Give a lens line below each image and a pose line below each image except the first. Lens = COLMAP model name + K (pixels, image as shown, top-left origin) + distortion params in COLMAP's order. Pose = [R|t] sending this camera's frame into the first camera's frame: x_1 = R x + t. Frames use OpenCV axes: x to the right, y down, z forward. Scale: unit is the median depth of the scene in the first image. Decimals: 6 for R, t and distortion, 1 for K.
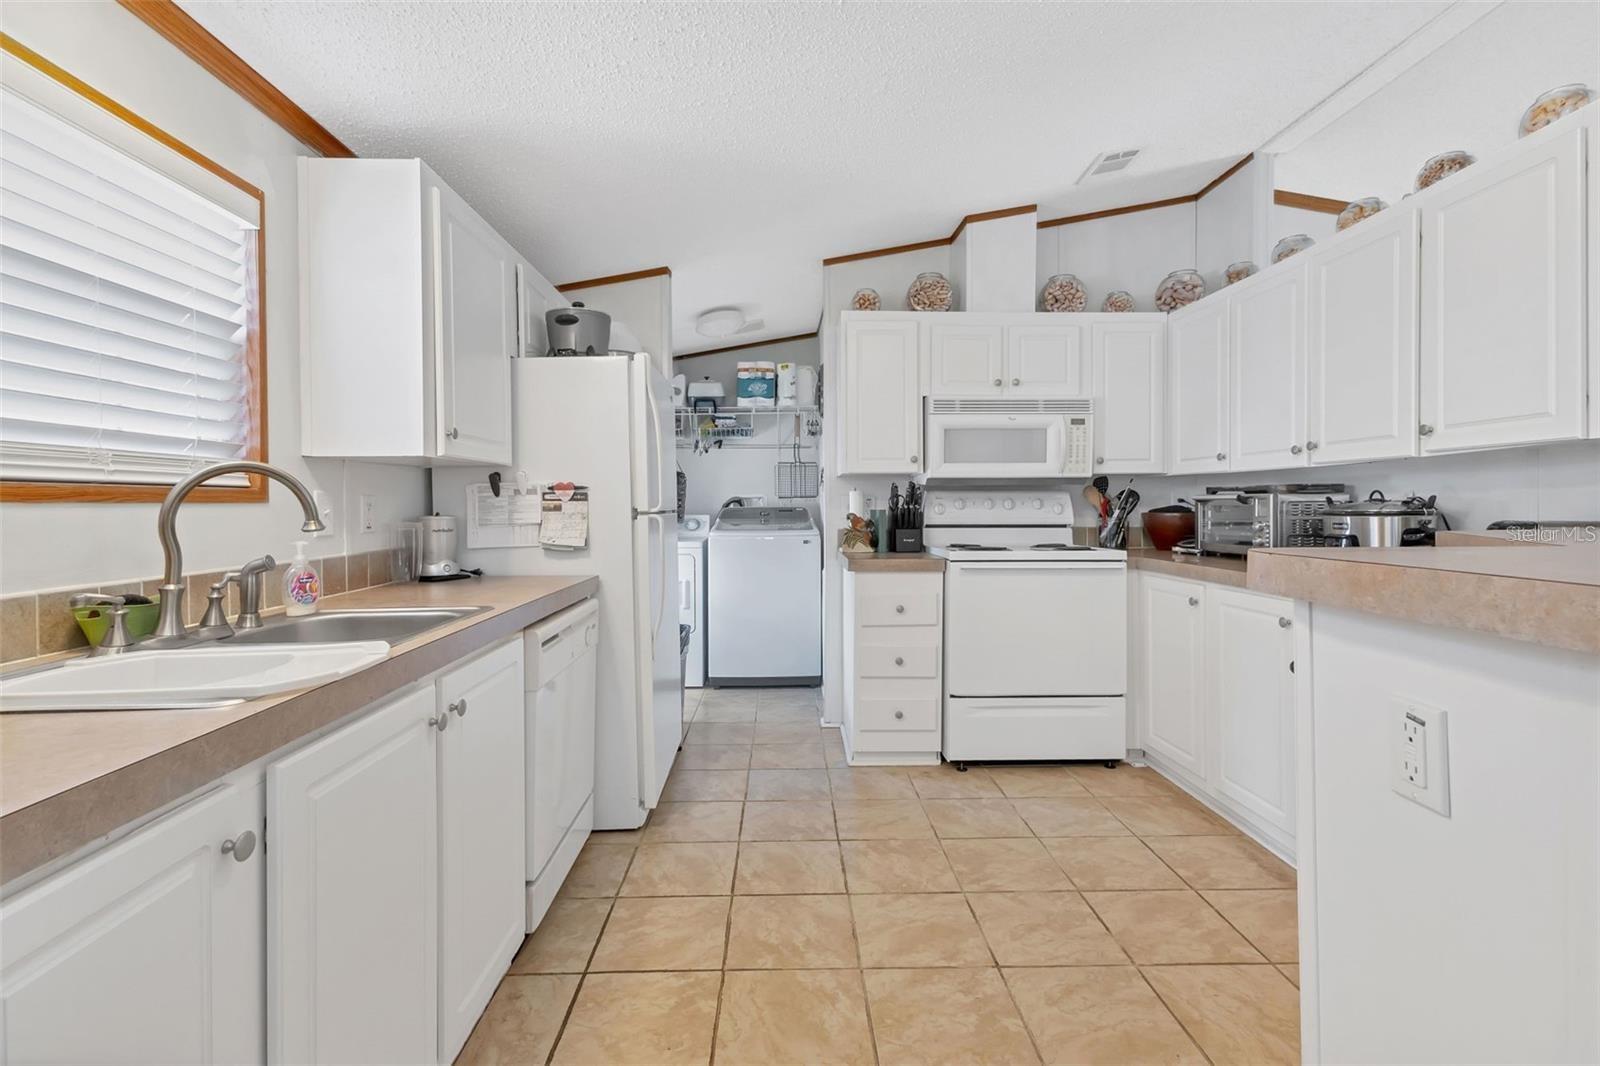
lens RADIAL K [[721.0, 0, 773.1], [0, 721.0, 506.1], [0, 0, 1]] dist [0.010519, -0.001665]
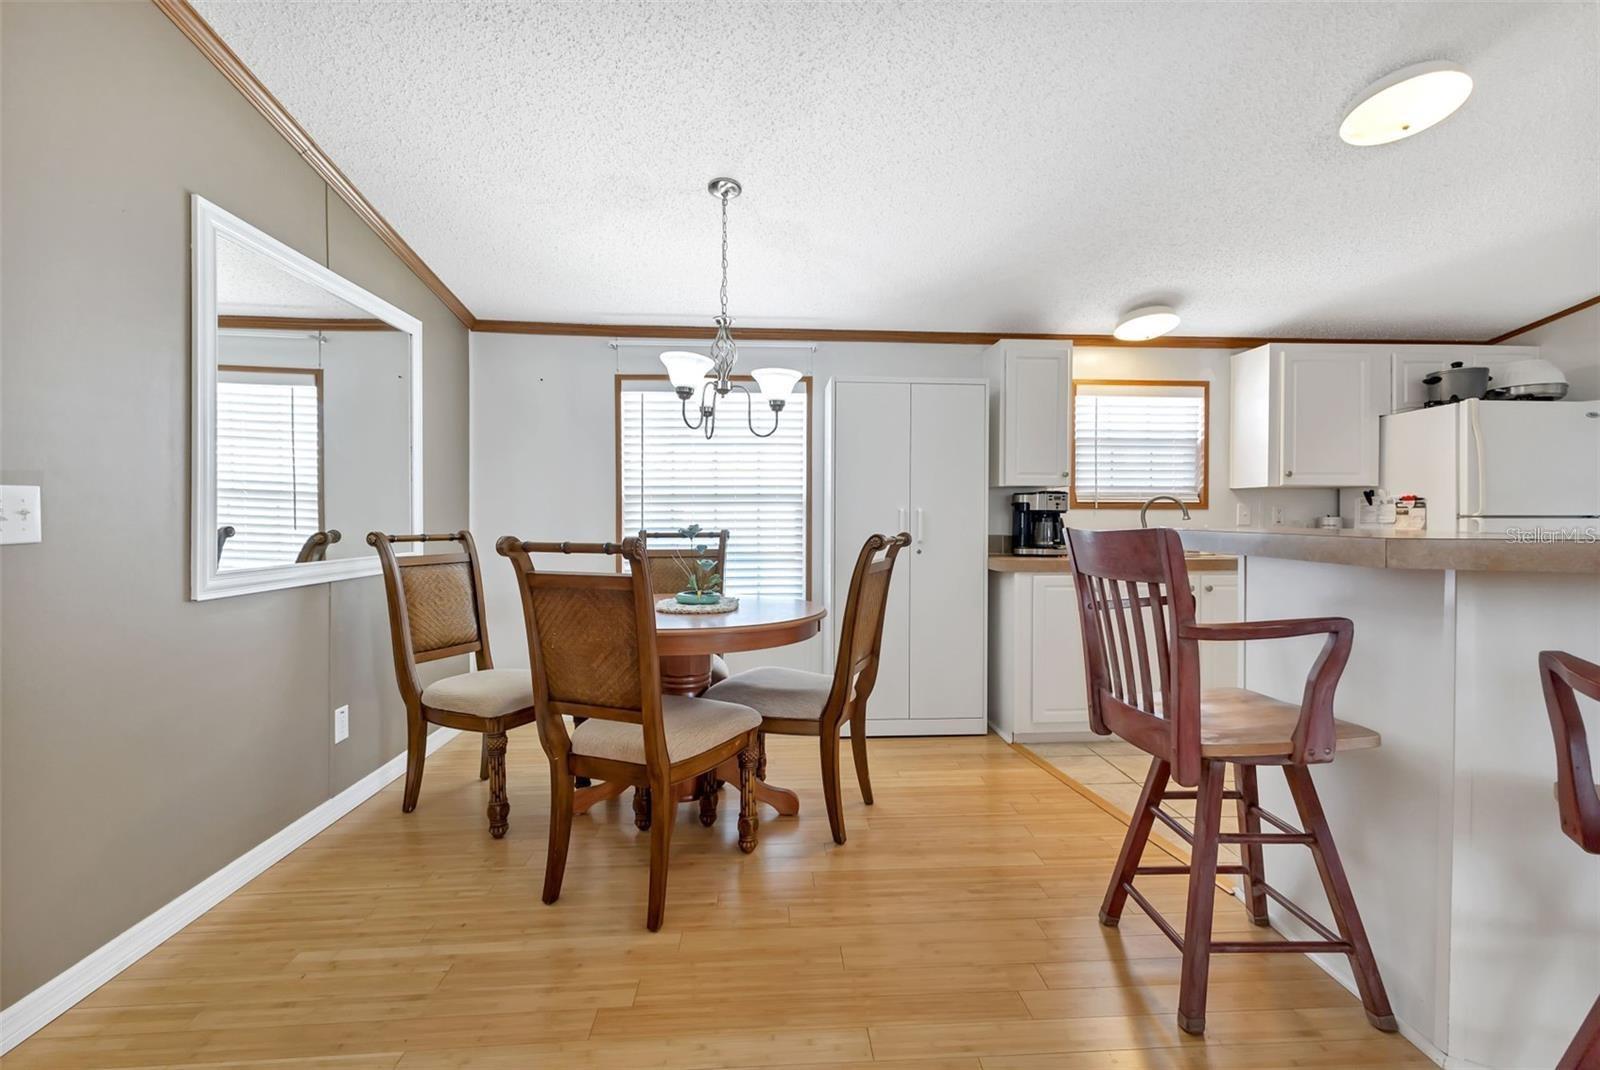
lens RADIAL K [[716.6, 0, 804.0], [0, 716.6, 524.5], [0, 0, 1]] dist [0.010148, -0.003900]
pose [[0.055345, 0.017940, -0.998306, 1.130084], [-0.003433, 0.999836, 0.017777, 0.005027], [0.998461, 0.002443, 0.055397, -0.334377]]
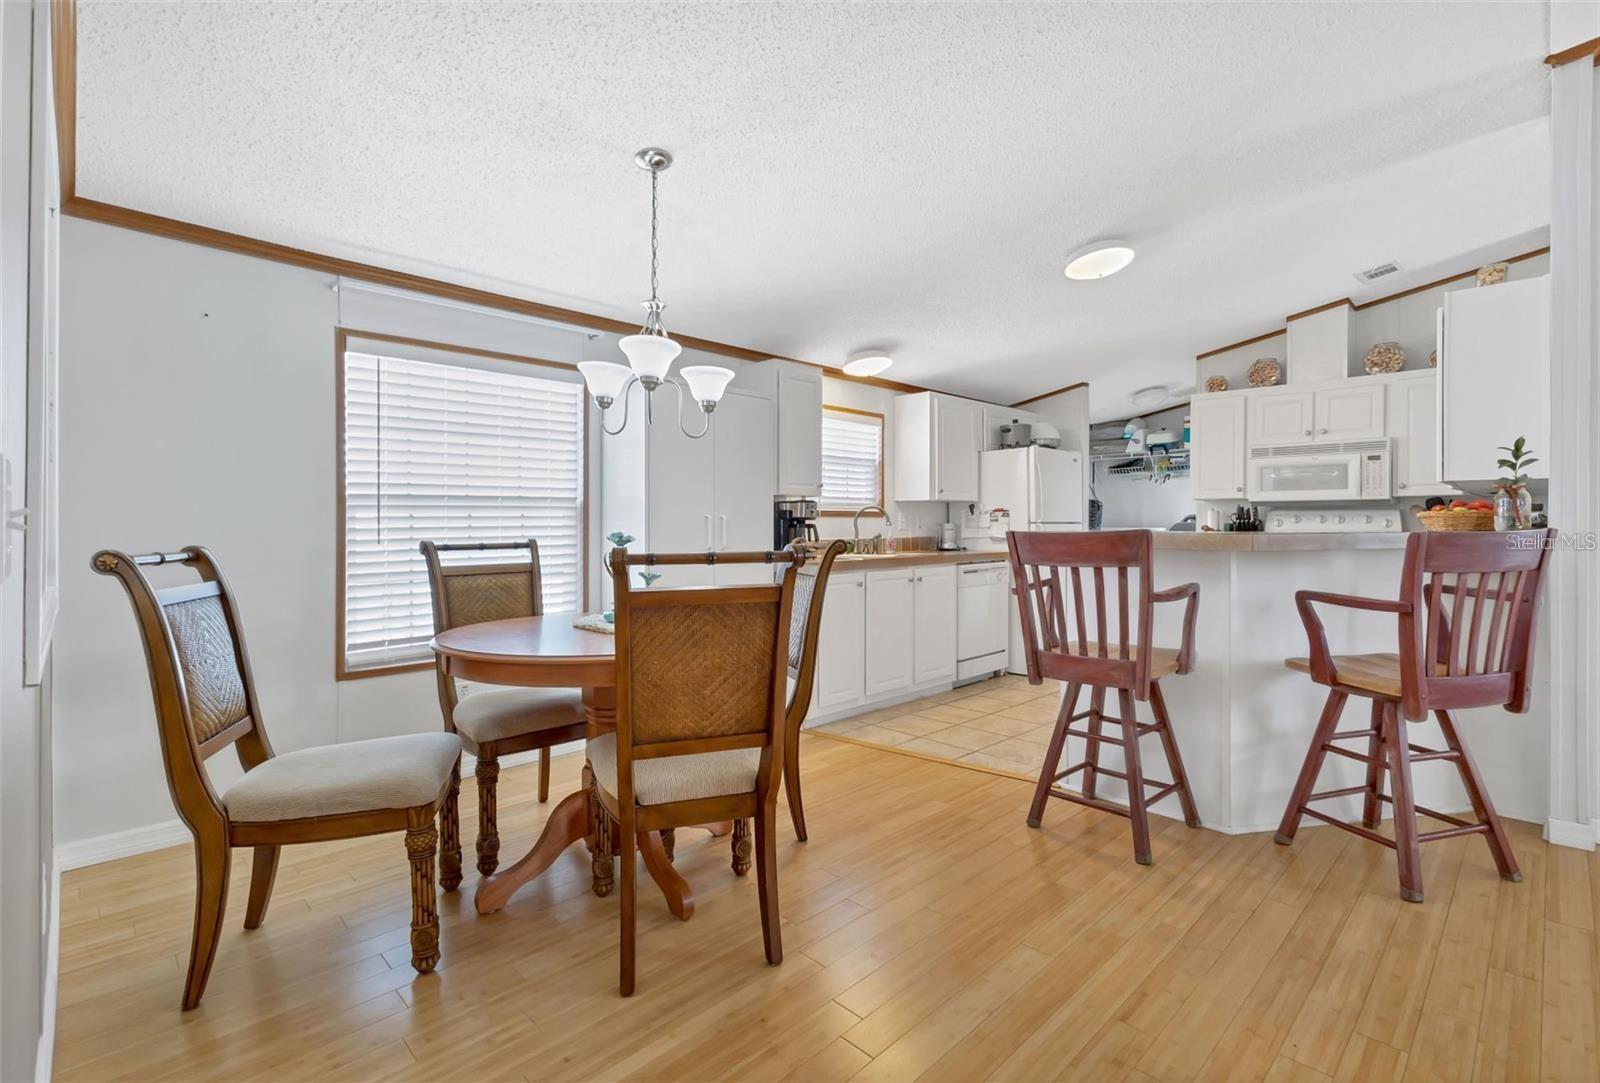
lens RADIAL K [[744.8, 0, 828.2], [0, 744.8, 524.0], [0, 0, 1]] dist [0.013437, 0.000235]
pose [[0.710610, 0.006001, -0.703561, 0.922075], [-0.005307, 0.999981, 0.003169, 0.009541], [0.703566, 0.001482, 0.710628, -0.954805]]
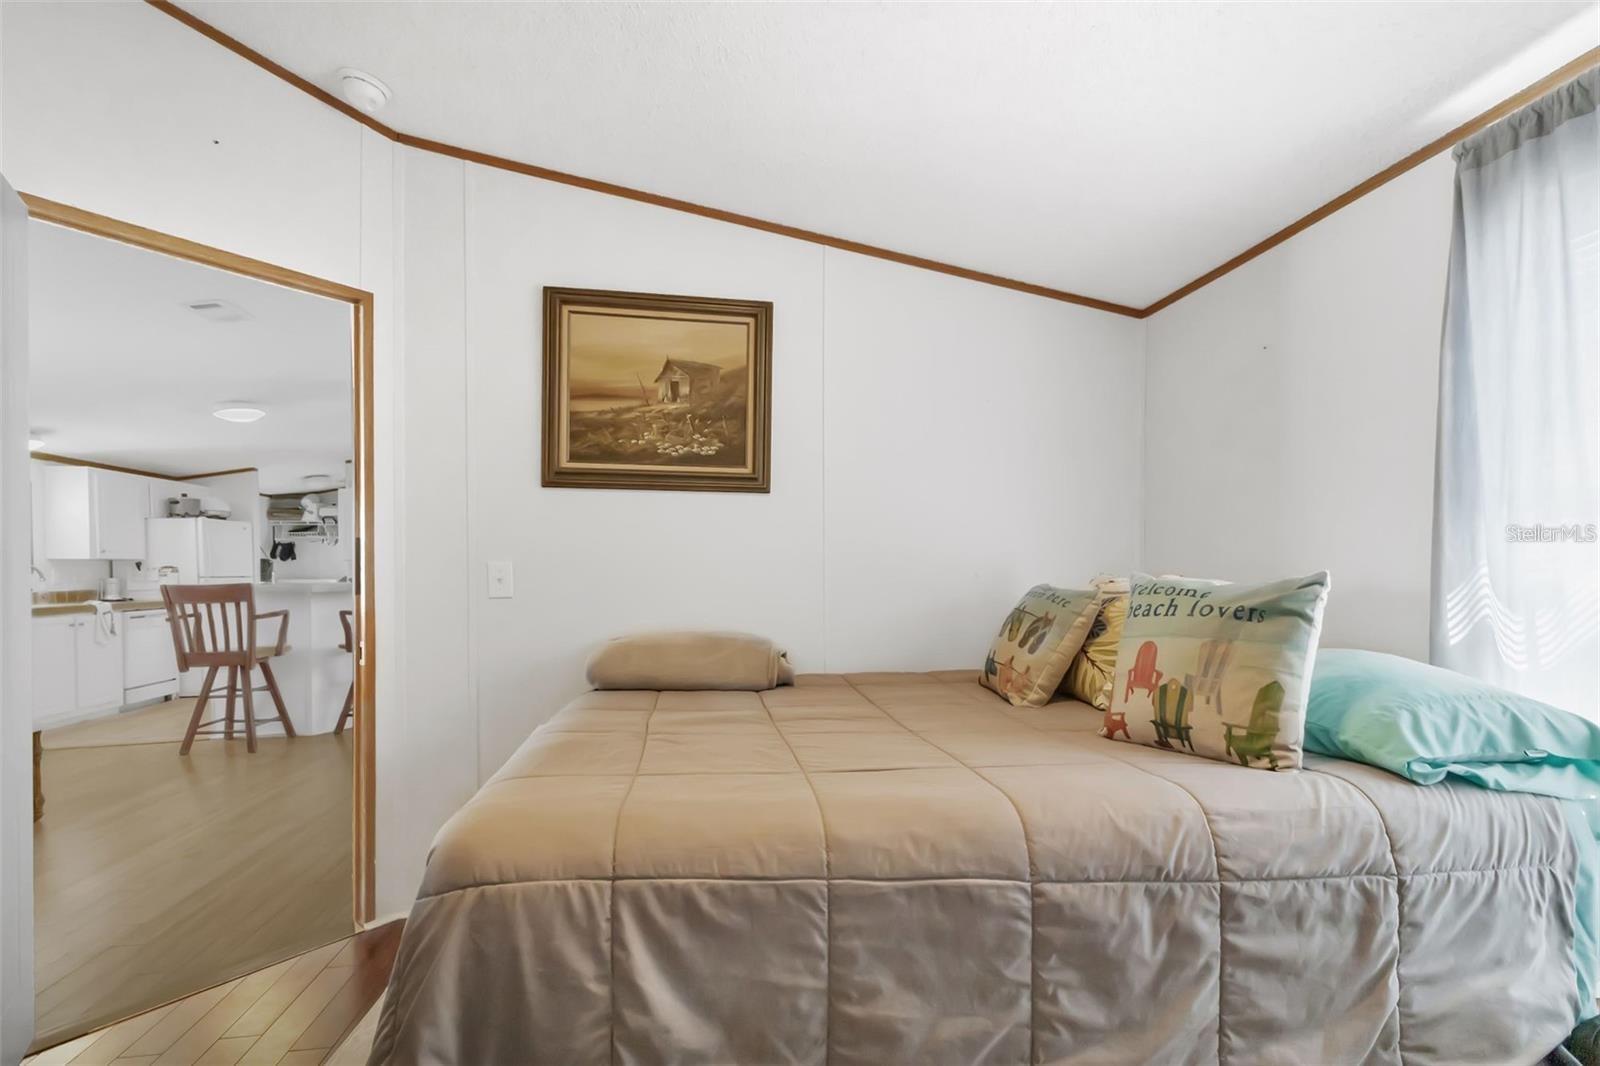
lens RADIAL K [[716.6, 0, 806.1], [0, 716.6, 584.7], [0, 0, 1]] dist [0.010148, -0.003900]
pose [[0.989282, -0.001077, 0.146012, 1.670544], [-0.001482, 0.999847, 0.017418, -0.012222], [-0.146008, -0.017447, 0.989129, -2.005188]]
